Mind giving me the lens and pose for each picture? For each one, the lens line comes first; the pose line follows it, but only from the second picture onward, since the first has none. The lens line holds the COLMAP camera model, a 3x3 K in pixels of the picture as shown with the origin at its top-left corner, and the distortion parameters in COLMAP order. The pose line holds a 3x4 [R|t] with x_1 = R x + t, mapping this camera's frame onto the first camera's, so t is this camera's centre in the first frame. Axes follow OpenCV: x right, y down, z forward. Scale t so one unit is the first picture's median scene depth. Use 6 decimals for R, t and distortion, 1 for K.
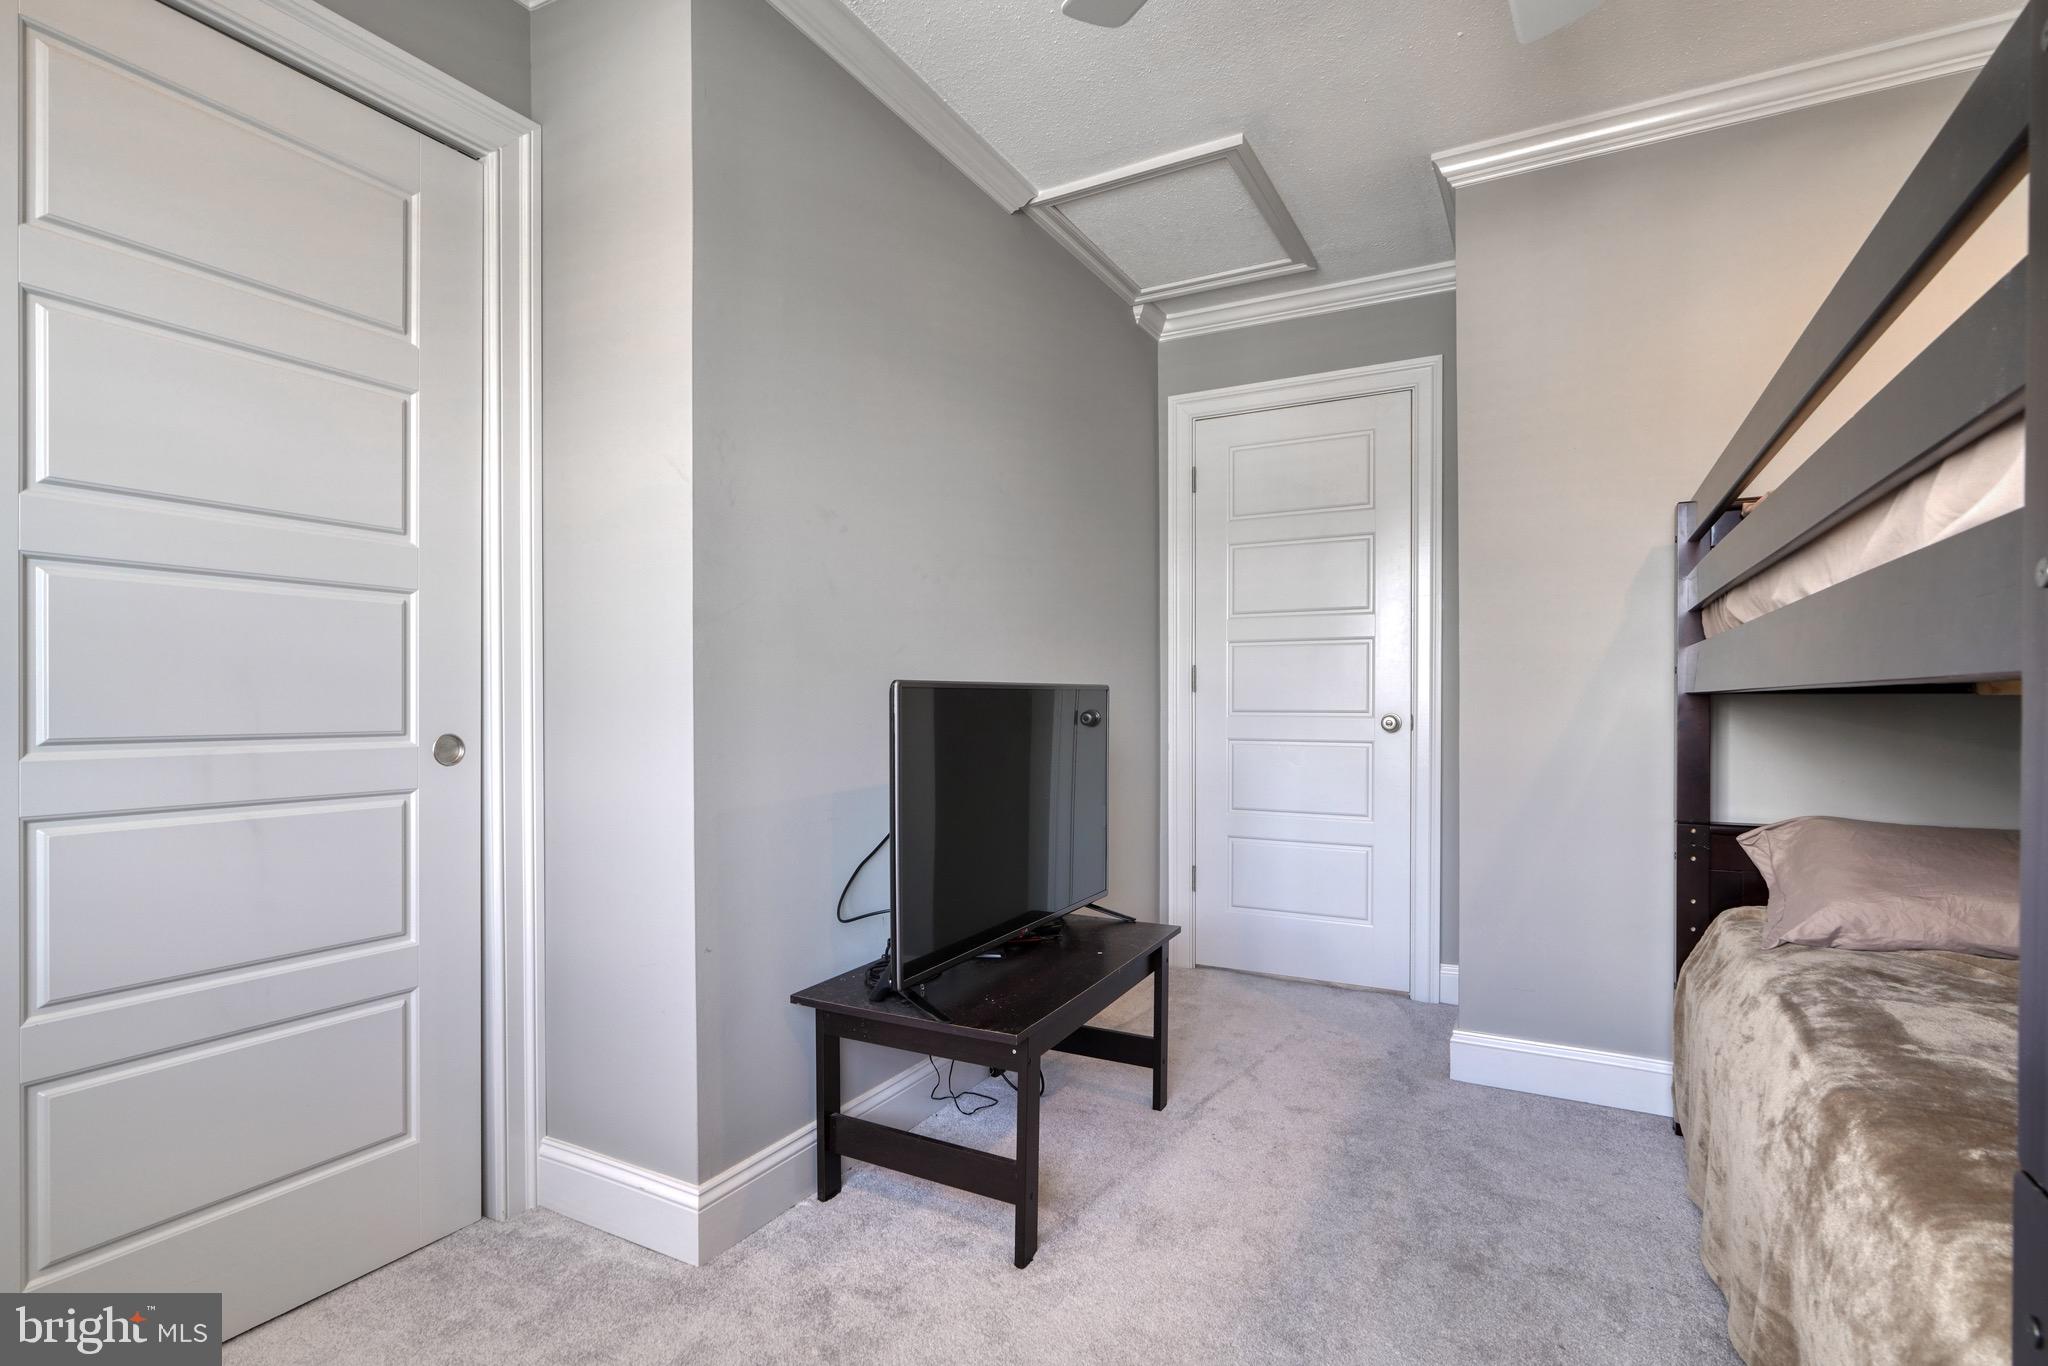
lens RADIAL K [[984.6, 0, 1026.3], [0, 984.6, 704.3], [0, 0, 1]] dist [-0.010085, 0.005054]
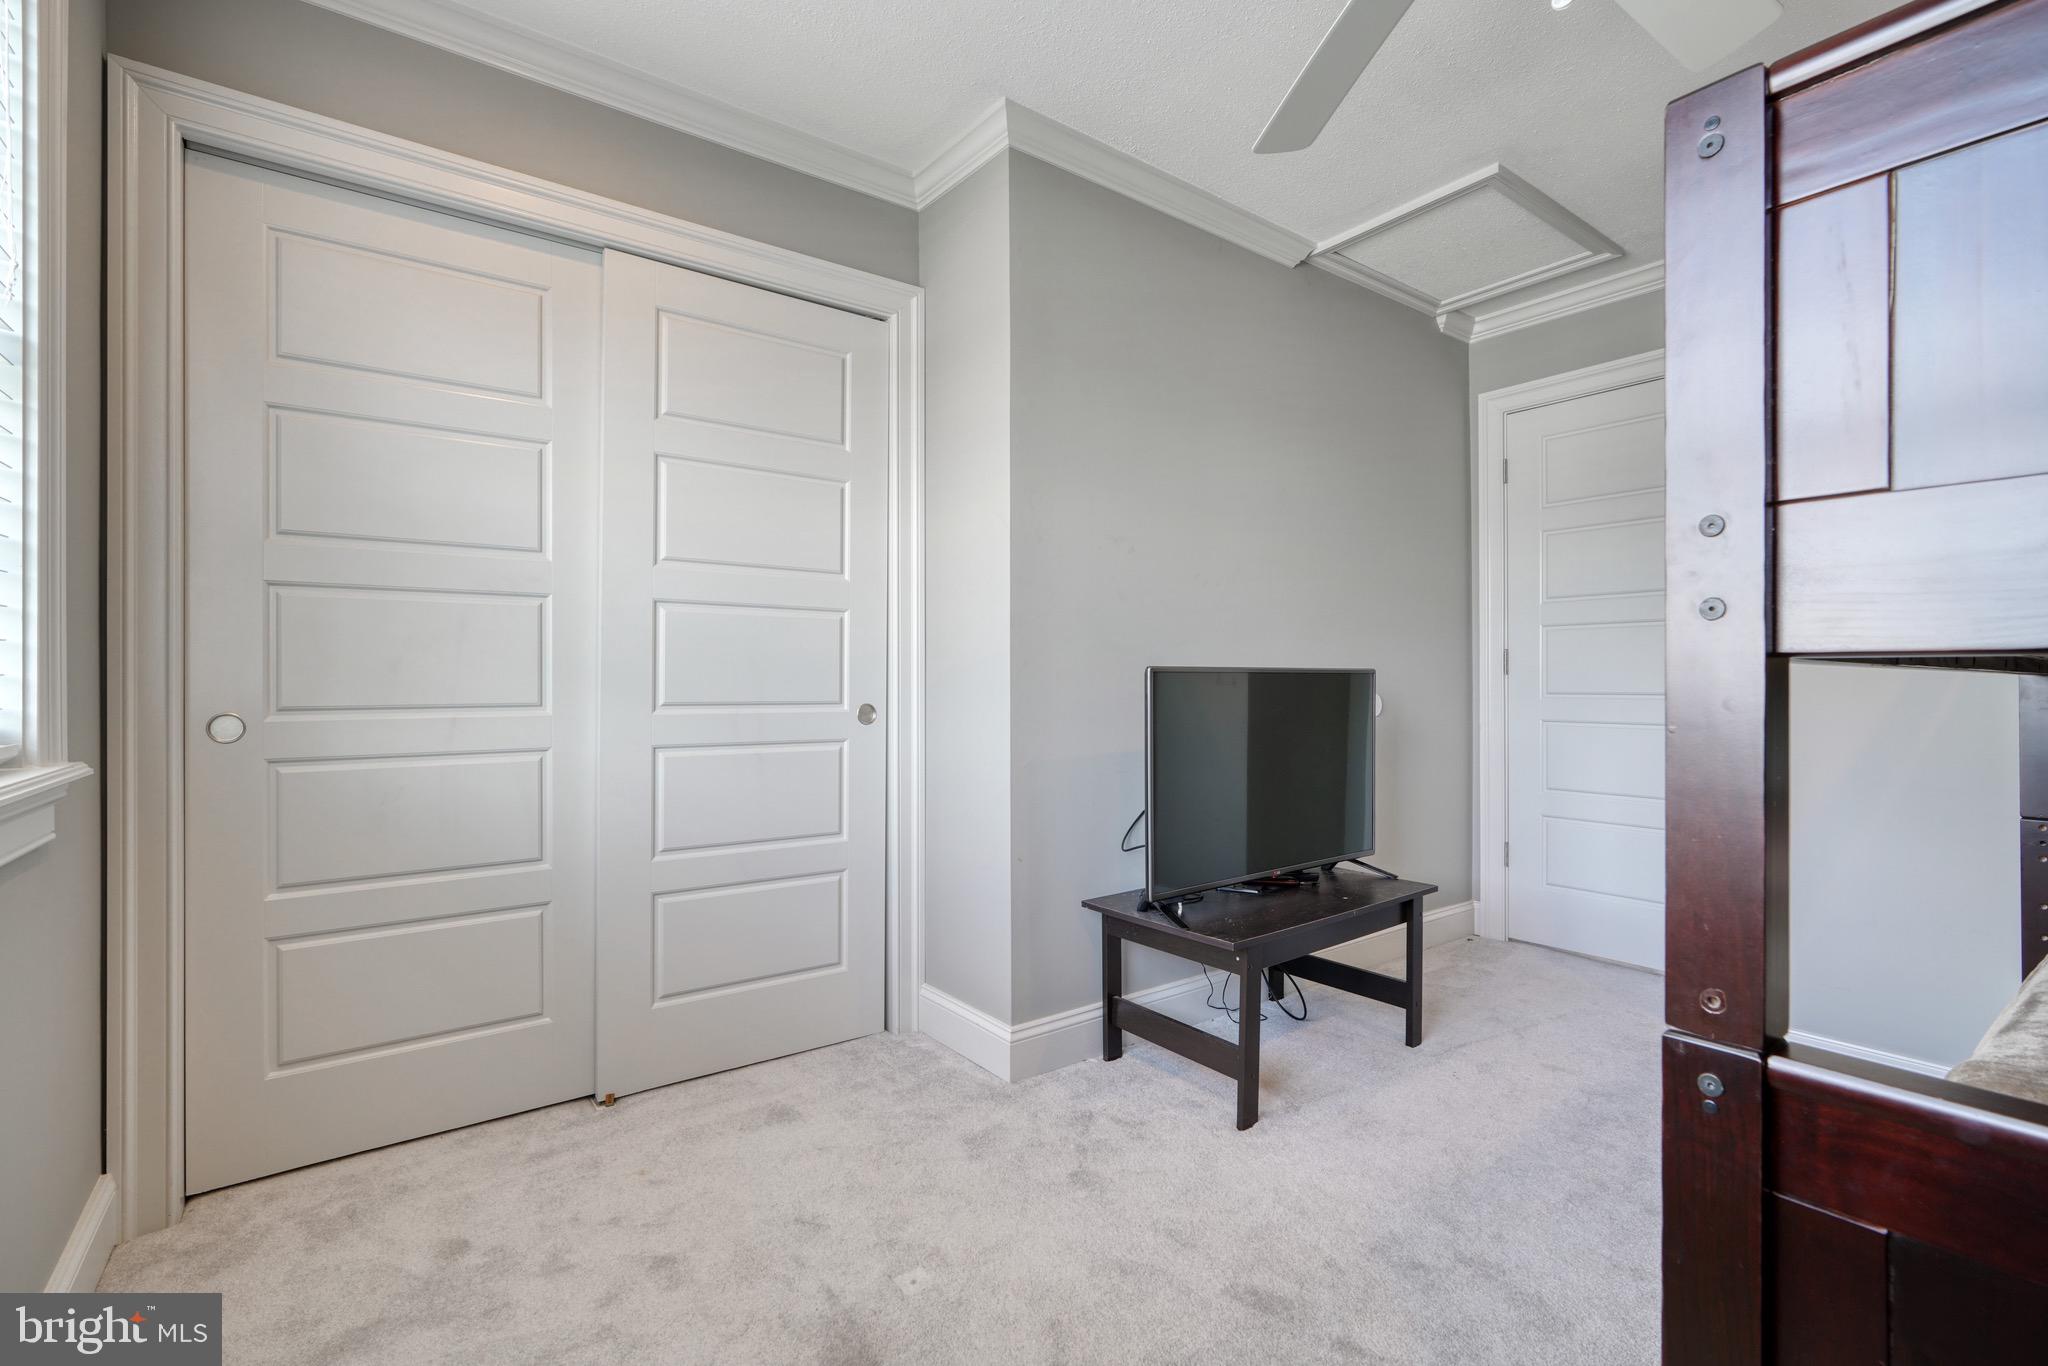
lens RADIAL K [[933.3, 0, 1027.8], [0, 933.3, 675.4], [0, 0, 1]] dist [-0.013550, 0.005940]
pose [[0.908166, -0.002605, -0.418601, 0.234523], [-0.002936, 0.999916, -0.012591, 0.004097], [0.418599, 0.012664, 0.908083, -0.197973]]
